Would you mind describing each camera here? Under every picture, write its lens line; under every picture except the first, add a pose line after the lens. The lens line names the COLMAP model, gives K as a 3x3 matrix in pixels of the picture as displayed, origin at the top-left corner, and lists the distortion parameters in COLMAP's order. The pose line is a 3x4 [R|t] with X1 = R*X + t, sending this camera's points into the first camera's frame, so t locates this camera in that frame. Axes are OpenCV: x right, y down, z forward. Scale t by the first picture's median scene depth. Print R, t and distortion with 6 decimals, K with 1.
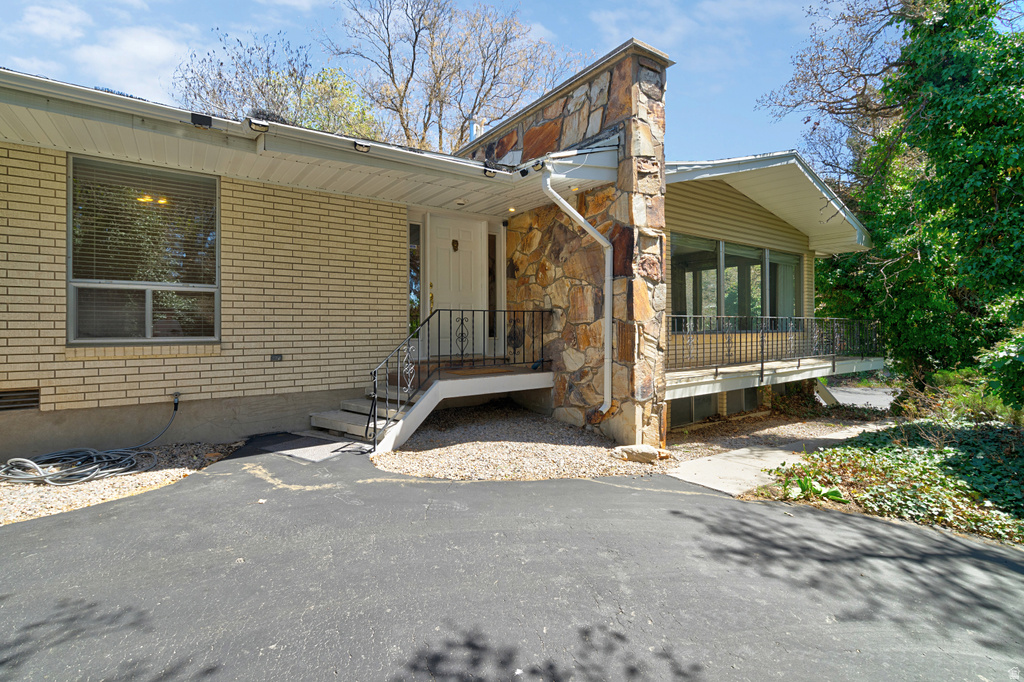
lens RADIAL K [[464.7, 0, 511.1], [0, 464.7, 328.9], [0, 0, 1]] dist [0.000823, 0.001295]
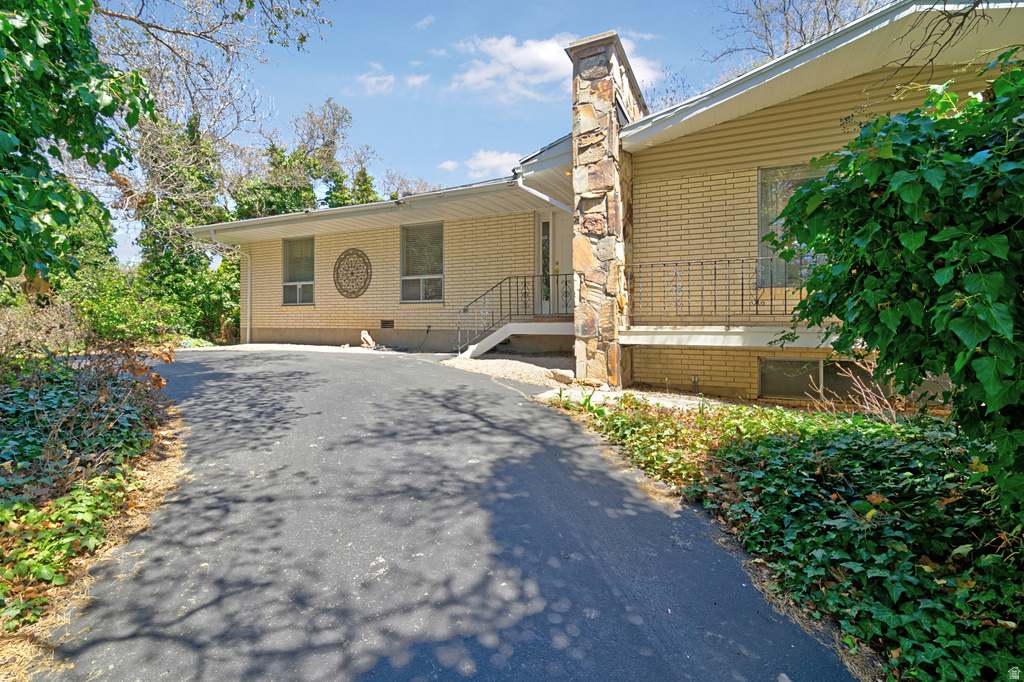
lens RADIAL K [[461.5, 0, 512.0], [0, 461.5, 341.0], [0, 0, 1]] dist [-0.000657, -0.000024]
pose [[0.495571, 0.028628, -0.868095, 1.186184], [-0.015054, 0.999590, 0.024371, 0.133183], [0.868437, 0.000991, 0.495799, 0.234846]]
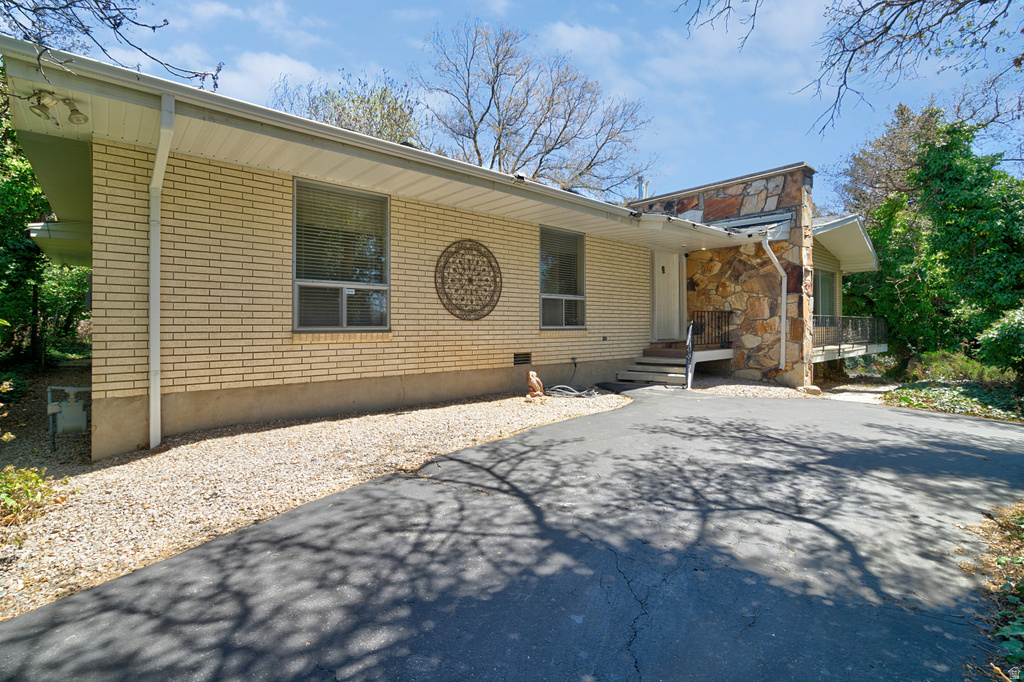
lens RADIAL K [[464.7, 0, 511.1], [0, 464.7, 328.9], [0, 0, 1]] dist [0.000823, 0.001295]
pose [[0.994886, 0.001521, 0.100990, -1.001107], [-0.001818, 0.999994, 0.002844, 0.021592], [-0.100985, -0.003013, 0.994883, -0.653336]]
